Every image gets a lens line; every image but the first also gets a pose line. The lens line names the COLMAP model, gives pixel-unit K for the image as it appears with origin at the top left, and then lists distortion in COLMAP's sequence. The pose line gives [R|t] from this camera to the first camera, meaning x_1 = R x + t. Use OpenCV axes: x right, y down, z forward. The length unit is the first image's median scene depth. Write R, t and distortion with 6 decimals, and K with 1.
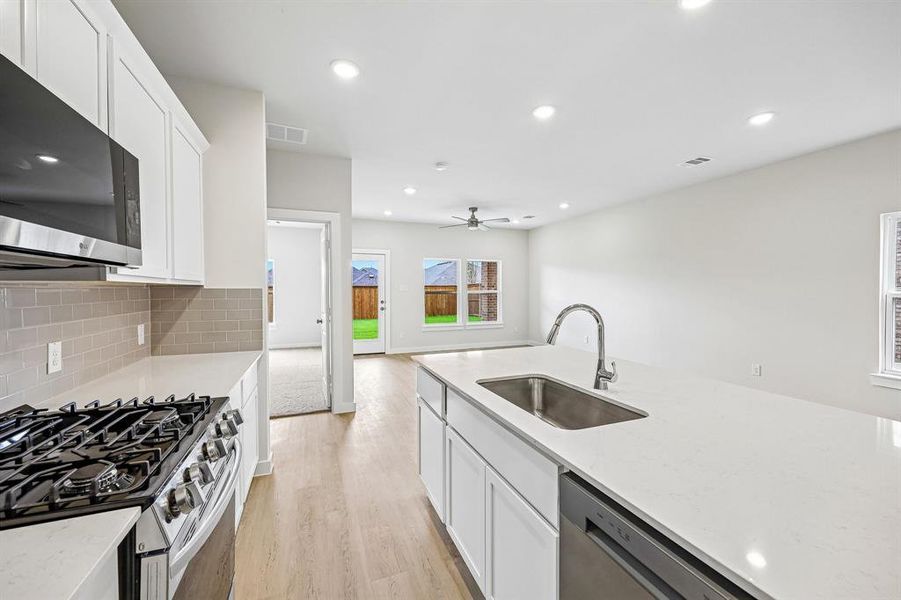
lens RADIAL K [[362.8, 0, 452.1], [0, 362.8, 295.7], [0, 0, 1]] dist [-0.000208, 0.000300]
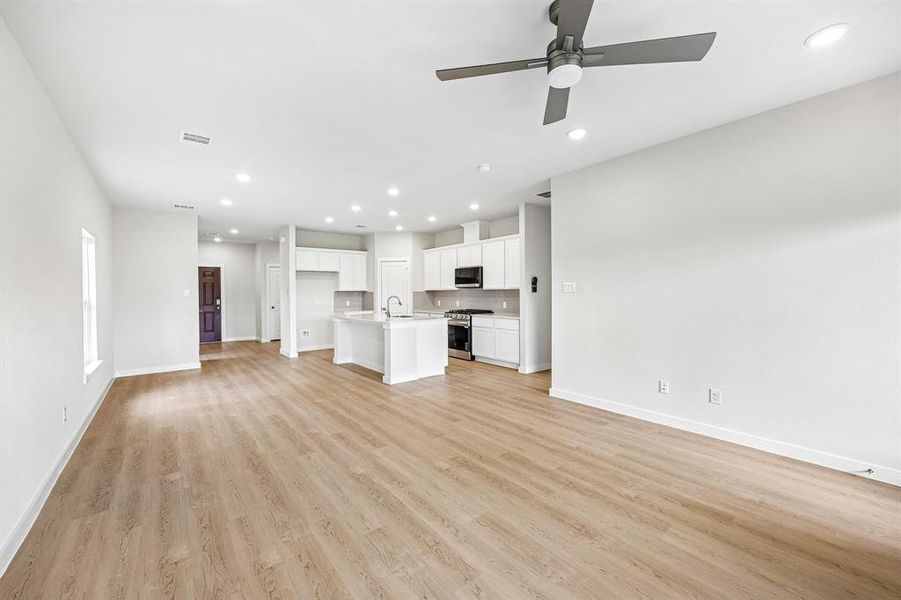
lens RADIAL K [[362.8, 0, 452.1], [0, 362.8, 295.7], [0, 0, 1]] dist [-0.000208, 0.000300]
pose [[-0.954304, 0.014153, -0.298501, 0.375649], [0.006418, 0.999618, 0.026877, -0.033441], [0.298767, 0.023733, -0.954031, 2.021013]]
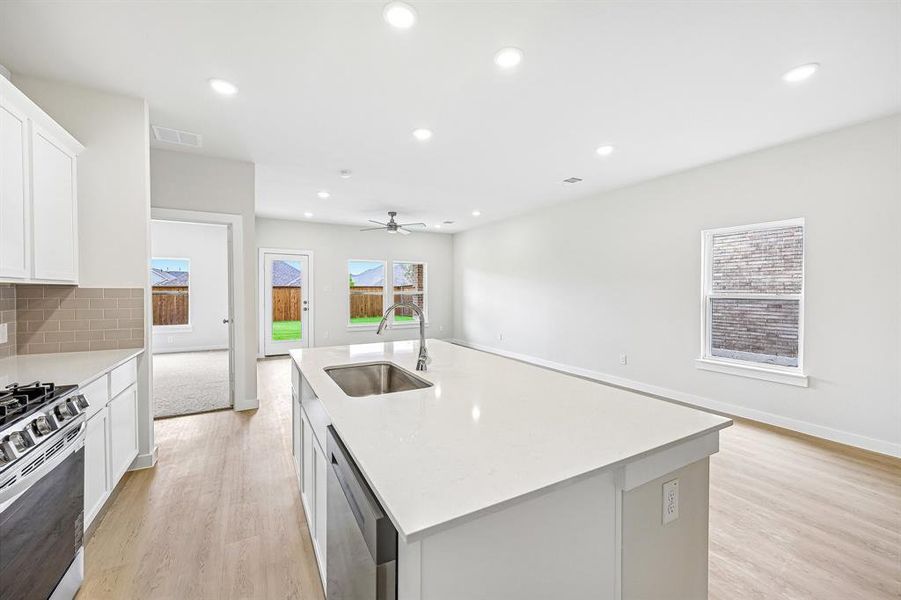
lens RADIAL K [[362.8, 0, 452.1], [0, 362.8, 295.7], [0, 0, 1]] dist [-0.000208, 0.000300]
pose [[0.990500, 0.001289, 0.137506, 0.137612], [-0.000916, 0.999996, -0.002771, 0.002044], [-0.137509, 0.002619, 0.990497, -0.098769]]
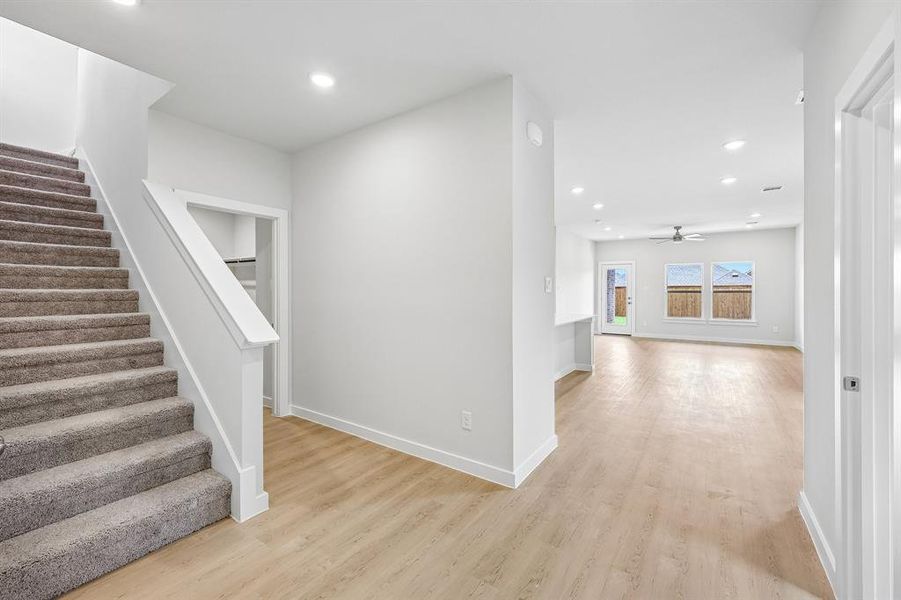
lens RADIAL K [[373.6, 0, 451.3], [0, 373.6, 291.7], [0, 0, 1]] dist [-0.001877, 0.000659]
pose [[0.557383, 0.005709, -0.830236, 1.164923], [-0.013841, 0.999901, -0.002416, 0.010346], [0.830140, 0.012838, 0.557407, -0.681761]]
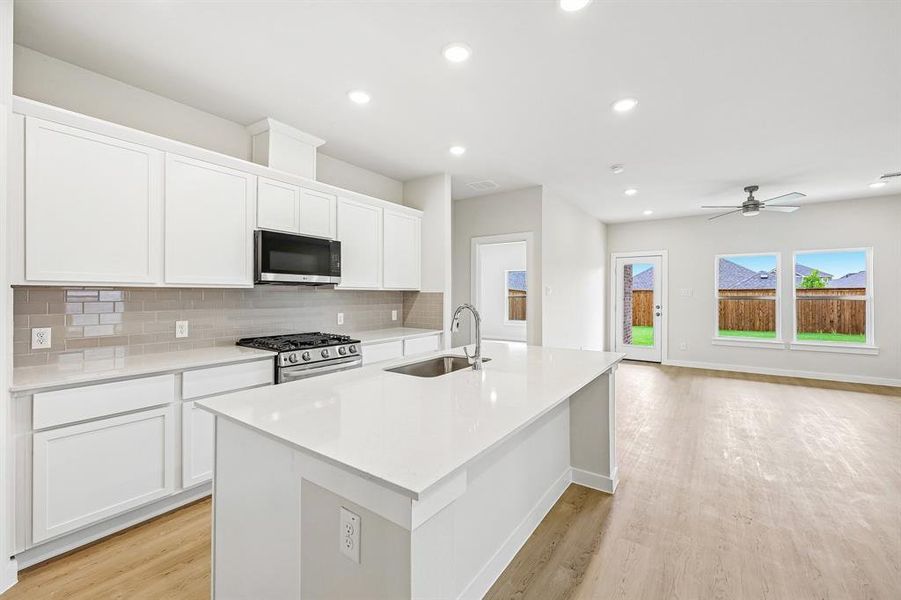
lens RADIAL K [[373.6, 0, 451.3], [0, 373.6, 291.7], [0, 0, 1]] dist [-0.001877, 0.000659]
pose [[0.548288, -0.001606, -0.836288, 0.597291], [-0.016696, 0.999778, -0.012867, -0.001138], [0.836123, 0.021017, 0.548139, 0.073163]]
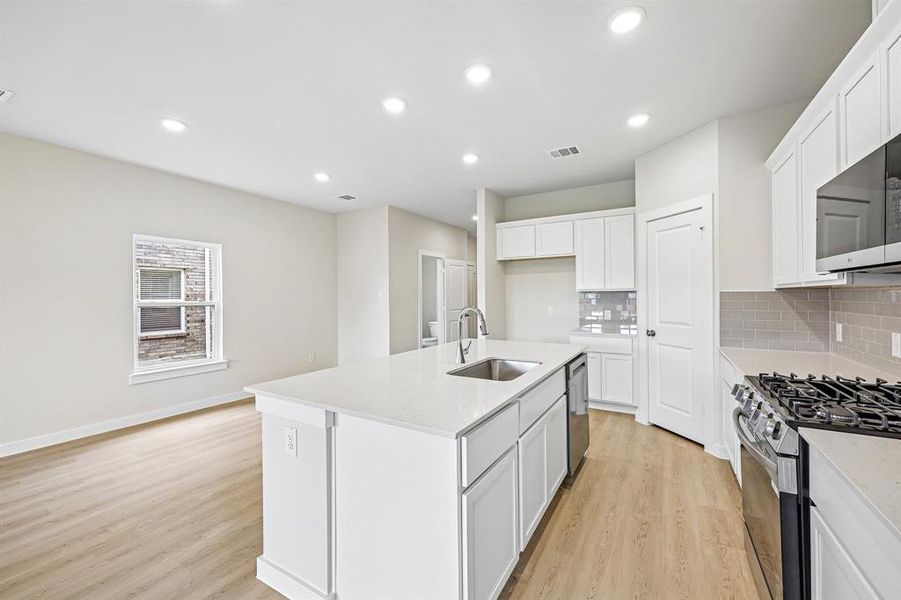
lens RADIAL K [[362.8, 0, 452.1], [0, 362.8, 295.7], [0, 0, 1]] dist [-0.000208, 0.000300]
pose [[-0.617129, 0.010311, 0.786795, -0.294239], [0.024448, 0.999683, 0.006076, -0.011170], [-0.786482, 0.022985, -0.617185, 0.778482]]
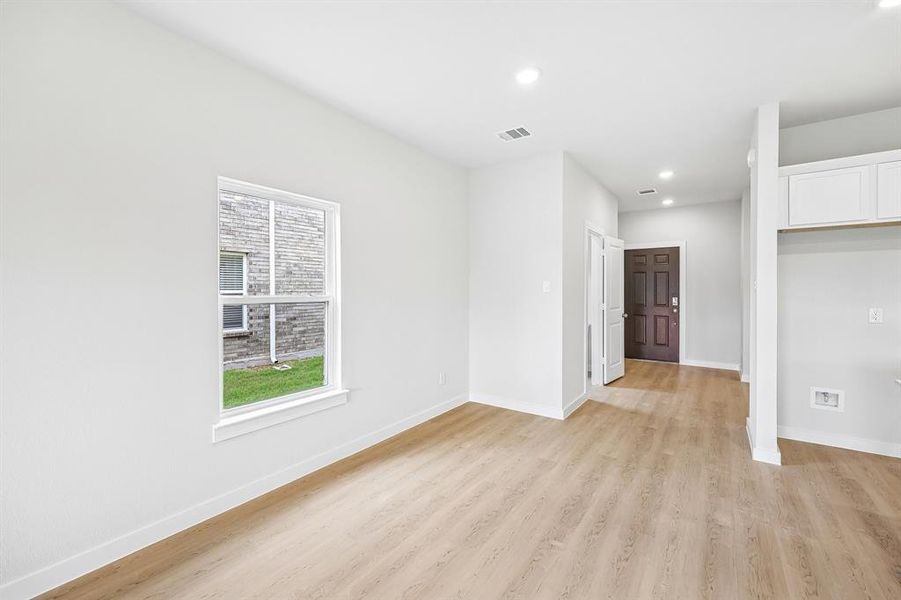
lens RADIAL K [[373.6, 0, 451.3], [0, 373.6, 291.7], [0, 0, 1]] dist [-0.001877, 0.000659]
pose [[-0.548164, -0.001755, 0.836369, 0.333535], [0.018086, 0.999739, 0.013952, -0.017165], [-0.836175, 0.022774, -0.547989, 0.864872]]
